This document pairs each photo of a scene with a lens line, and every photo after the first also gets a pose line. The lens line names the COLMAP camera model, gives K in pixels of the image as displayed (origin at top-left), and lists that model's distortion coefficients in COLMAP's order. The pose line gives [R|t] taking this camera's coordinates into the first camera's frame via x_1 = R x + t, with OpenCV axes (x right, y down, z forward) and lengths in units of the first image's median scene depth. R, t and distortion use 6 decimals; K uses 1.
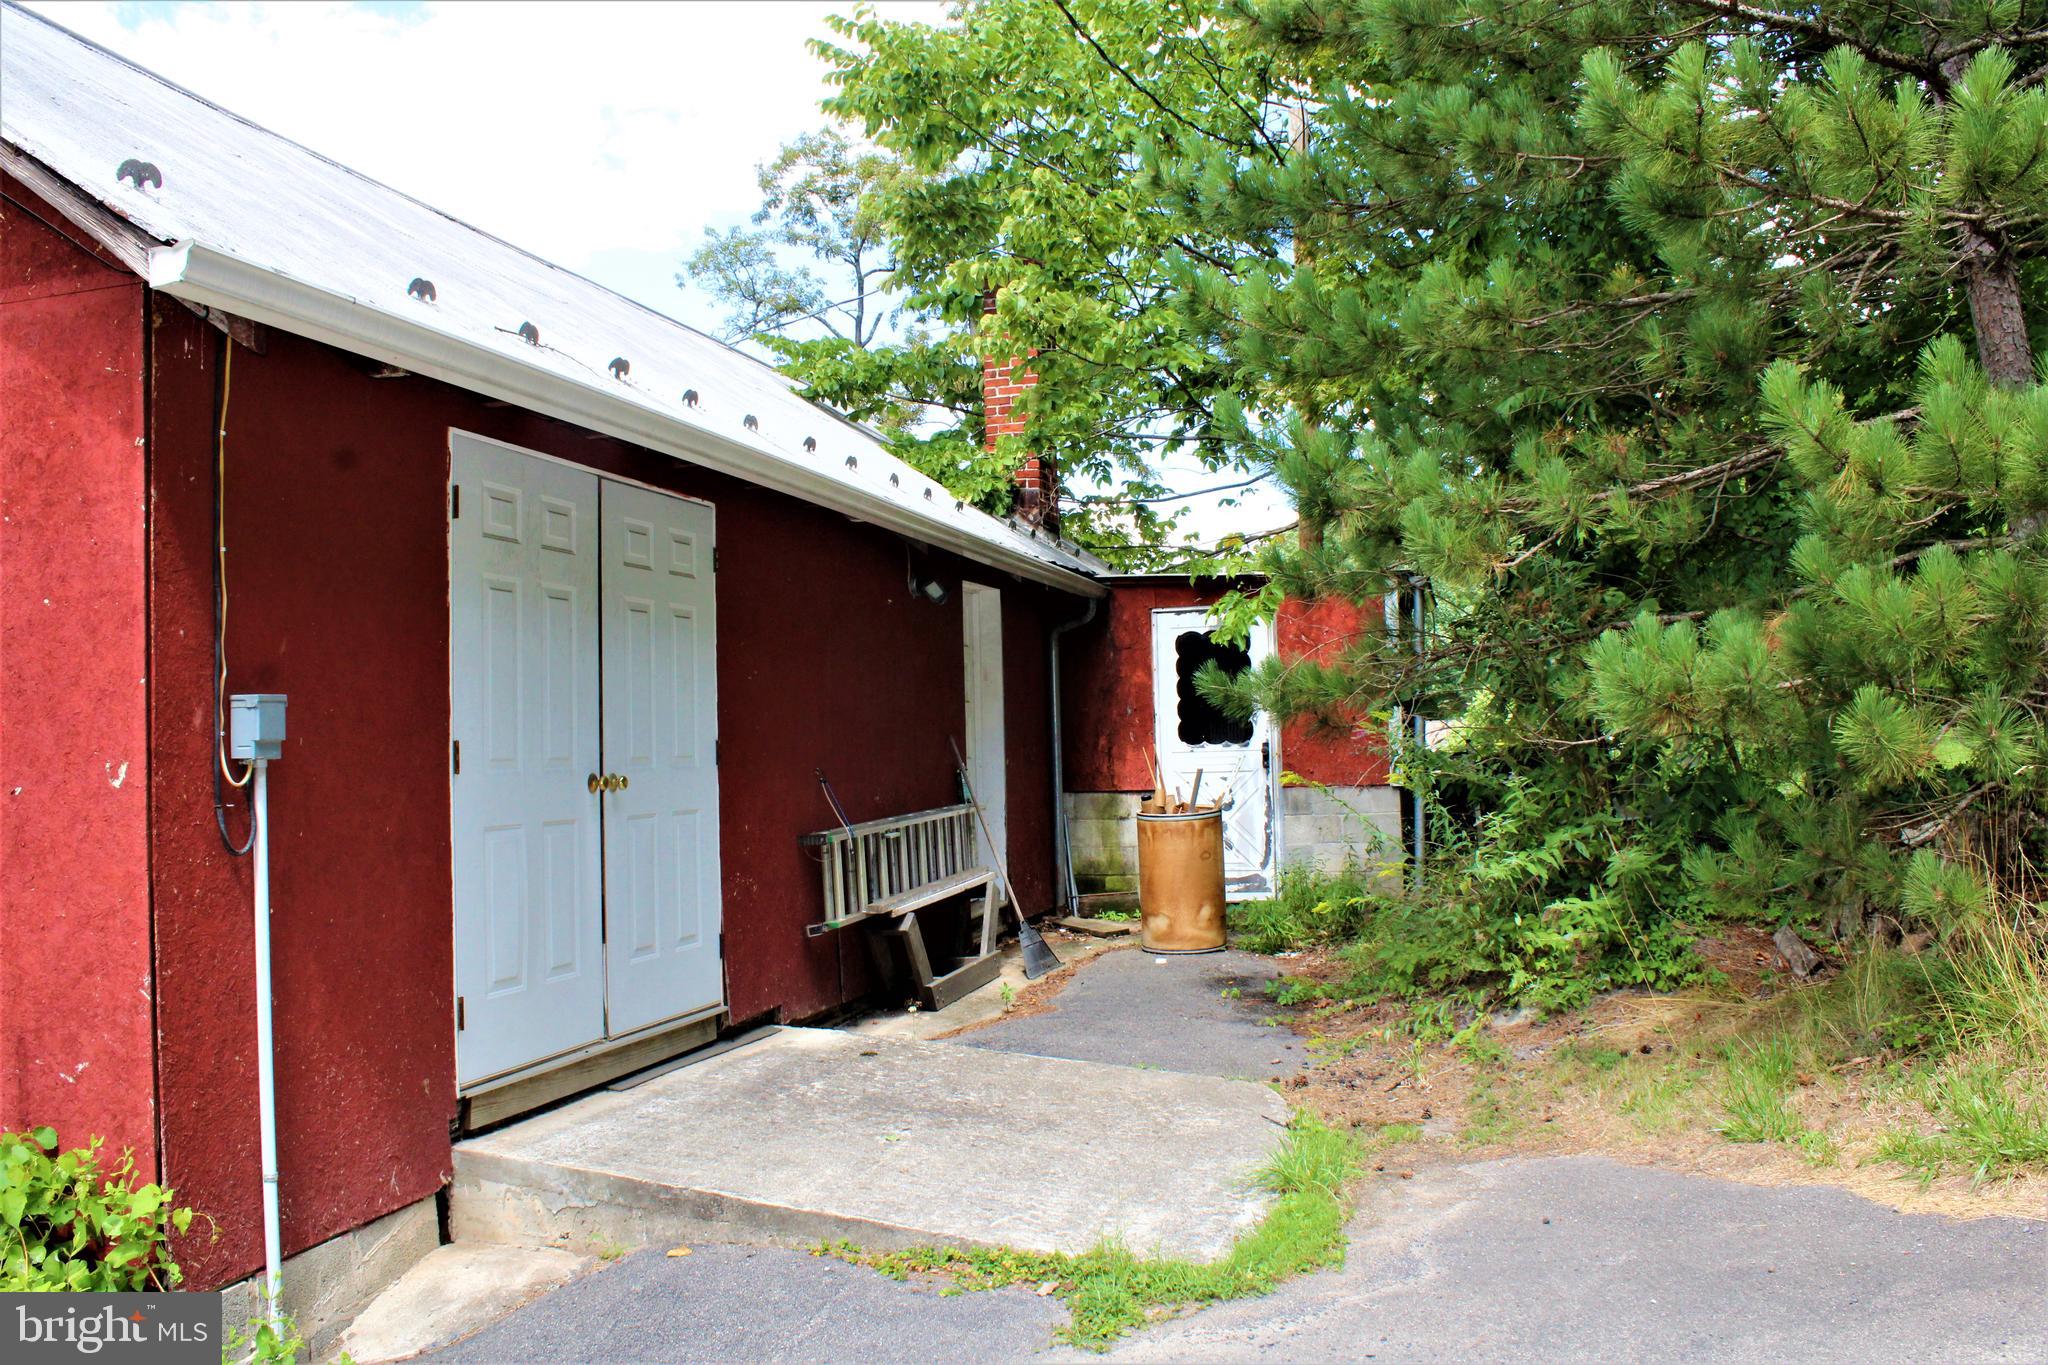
lens RADIAL K [[1709.2, 0, 1024.0], [0, 1709.2, 682.5], [0, 0, 1]] dist [-0.176851, 0.158808]
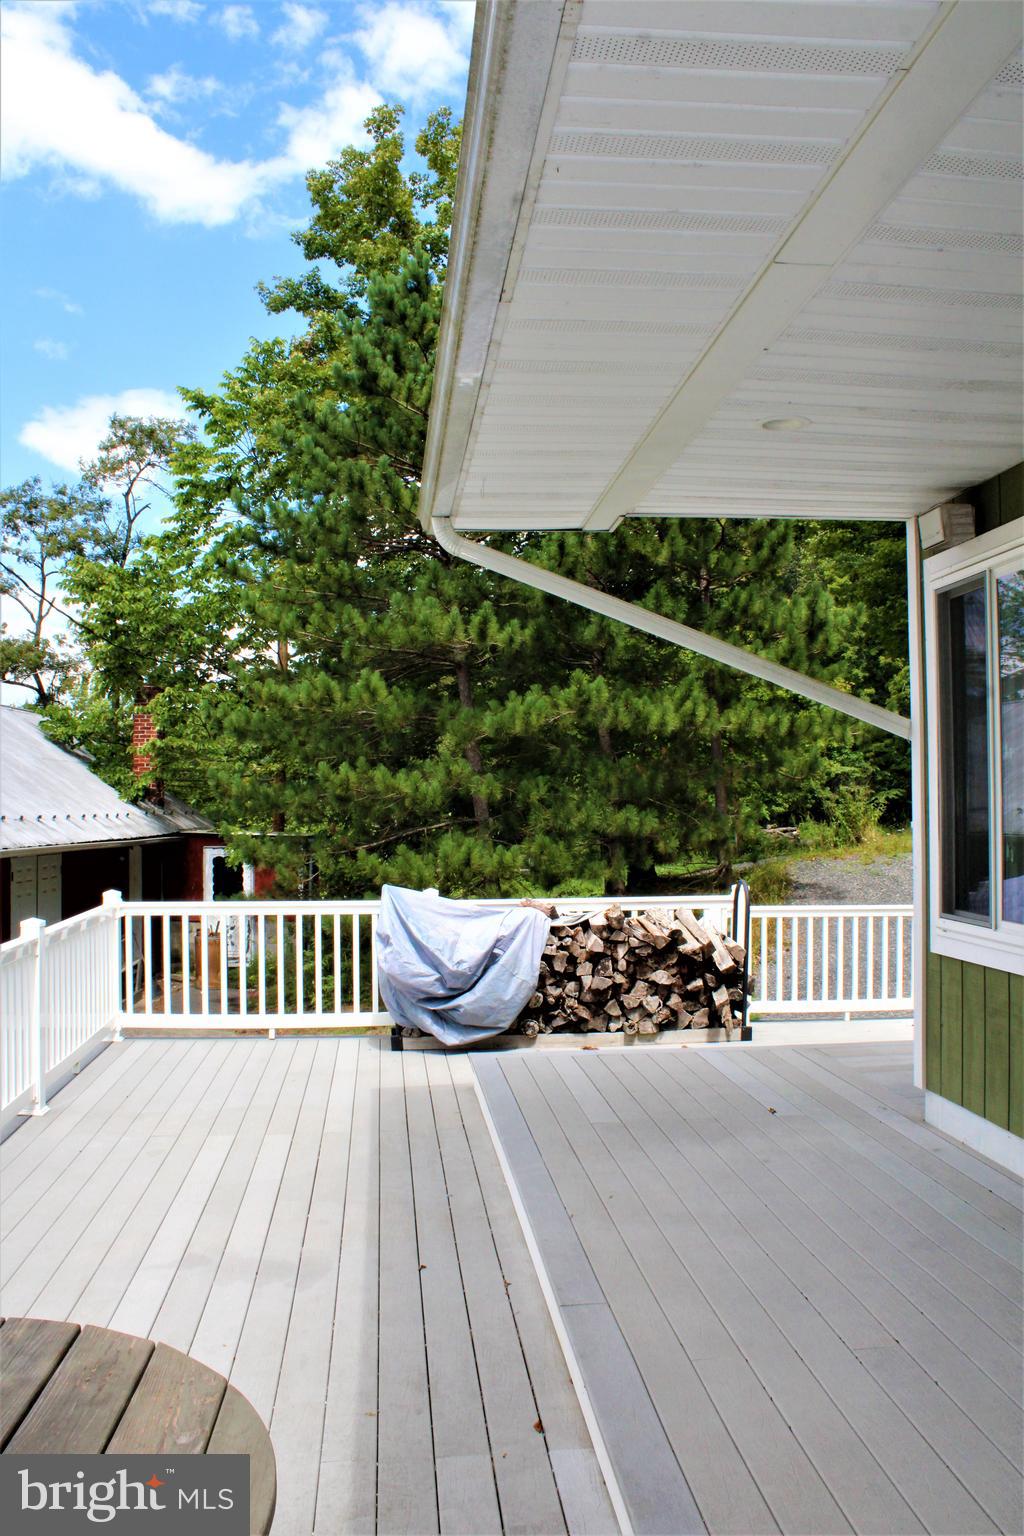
lens RADIAL K [[1289.8, 0, 512.0], [0, 1289.8, 768.0], [0, 0, 1]] dist [-0.177284, 0.180982]
pose [[0.952621, 0.027093, 0.302952, -0.059009], [-0.026833, 0.999627, -0.005019, -0.157082], [-0.302975, -0.003348, 0.952993, -0.853612]]
